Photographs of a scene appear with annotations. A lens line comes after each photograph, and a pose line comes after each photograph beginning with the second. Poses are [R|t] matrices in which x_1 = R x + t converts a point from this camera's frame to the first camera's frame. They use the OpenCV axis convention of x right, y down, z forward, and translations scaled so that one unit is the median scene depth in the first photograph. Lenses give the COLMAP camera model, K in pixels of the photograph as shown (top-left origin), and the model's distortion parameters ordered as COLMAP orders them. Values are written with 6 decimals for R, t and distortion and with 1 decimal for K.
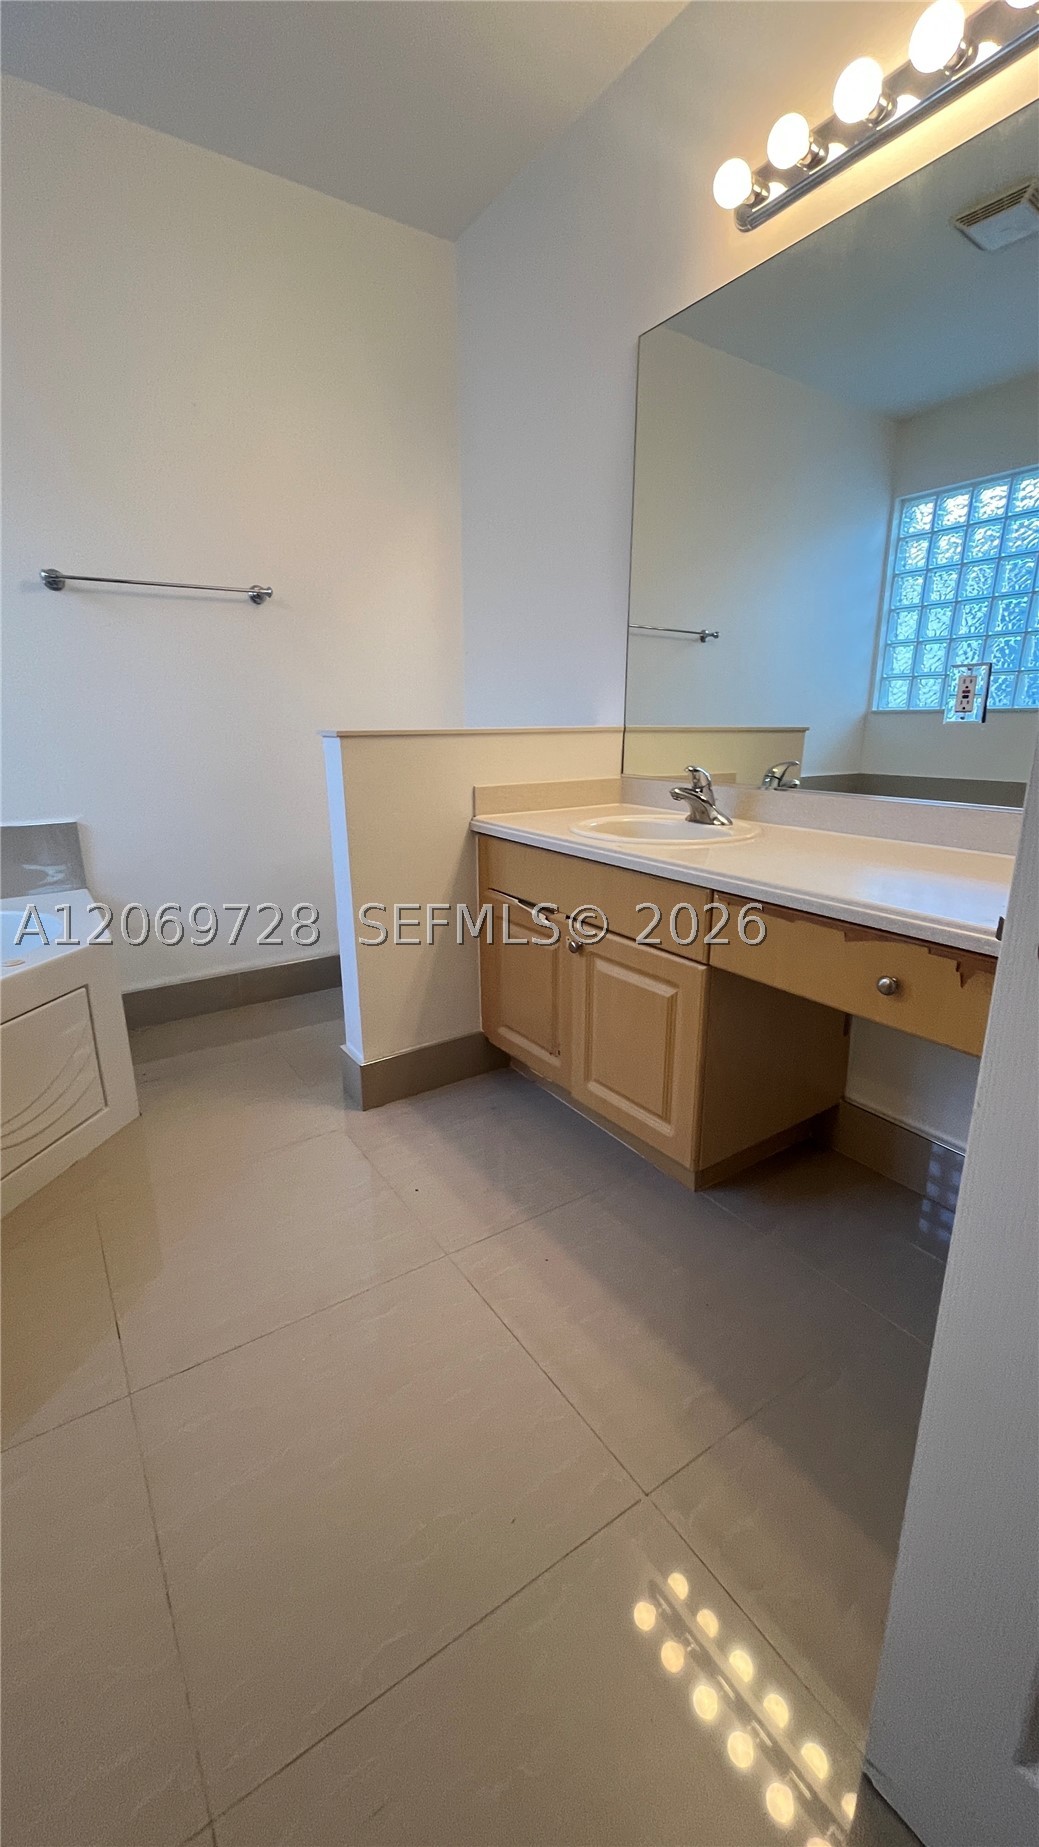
lens RADIAL K [[765.4, 0, 524.8], [0, 765.4, 924.8], [0, 0, 1]] dist [-0.000865, -0.000123]
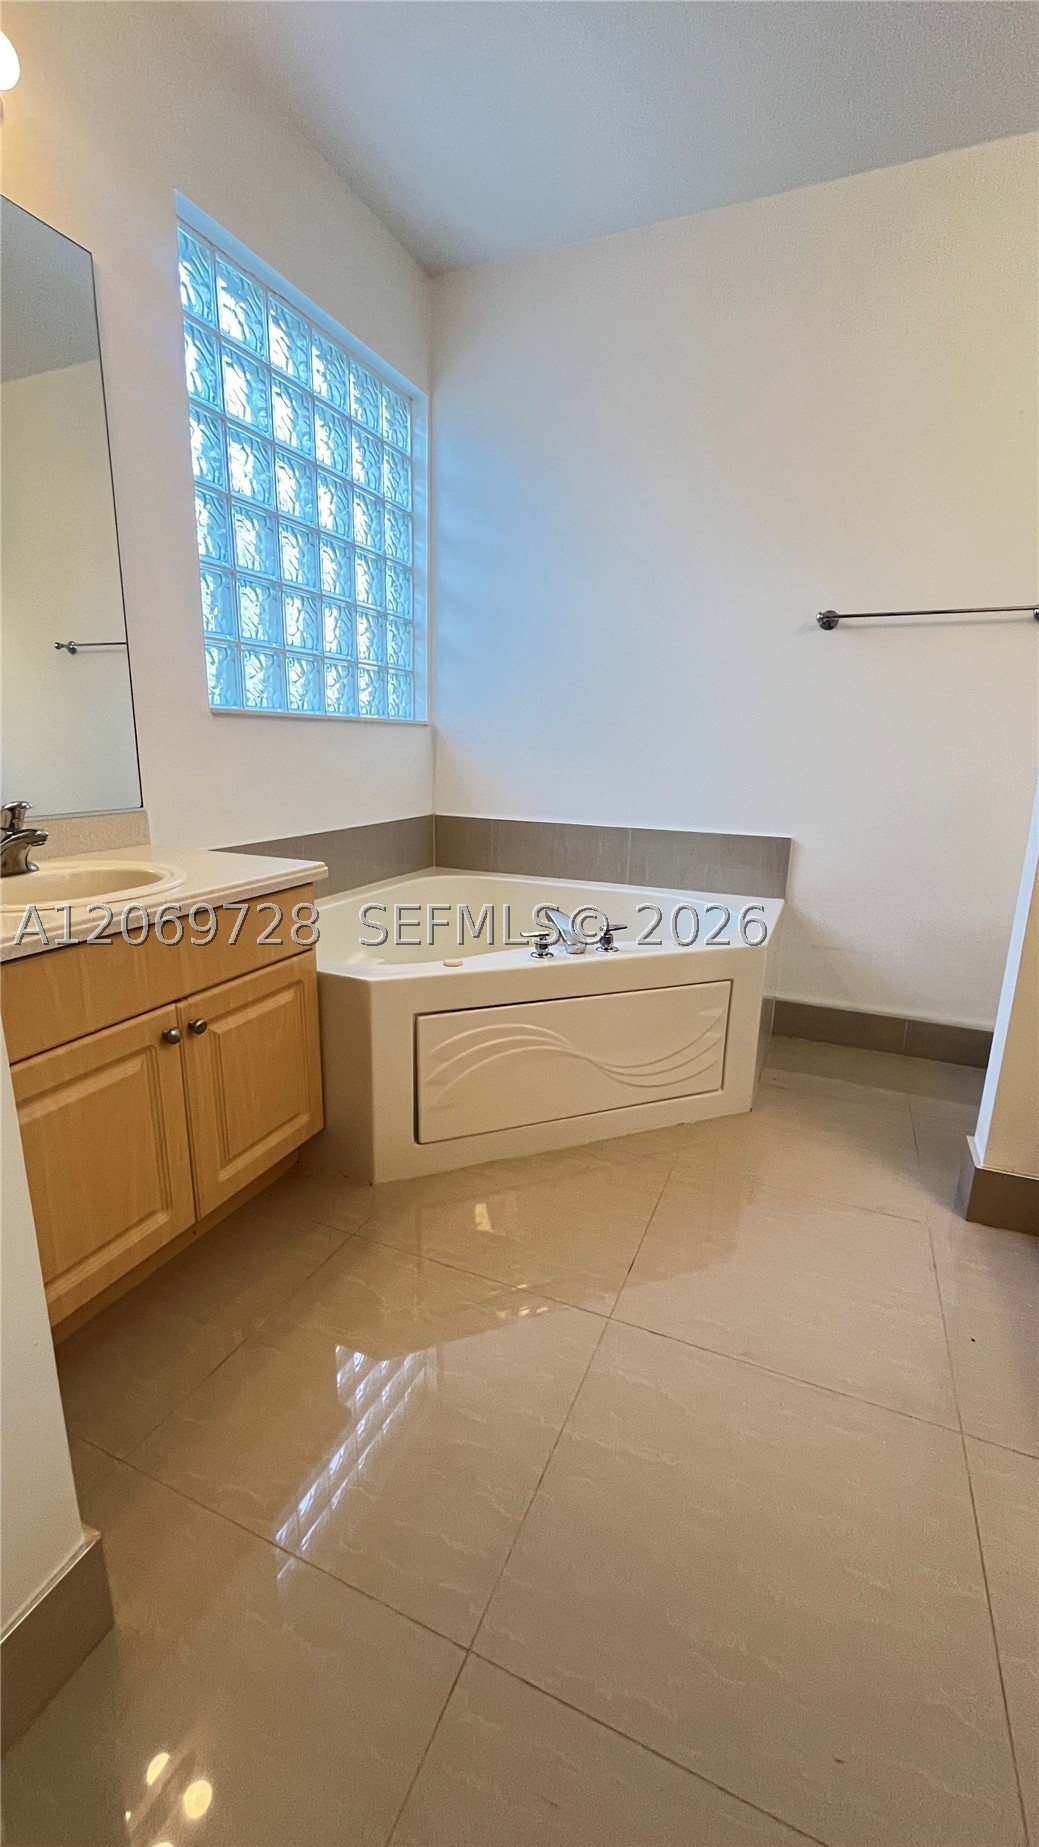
lens RADIAL K [[747.6, 0, 515.9], [0, 747.6, 917.3], [0, 0, 1]] dist [-0.000504, -0.000486]
pose [[0.532115, 0.212590, -0.819548, 0.117839], [-0.246665, 0.964900, 0.090139, -0.026008], [0.809944, 0.154189, 0.565876, 0.097768]]
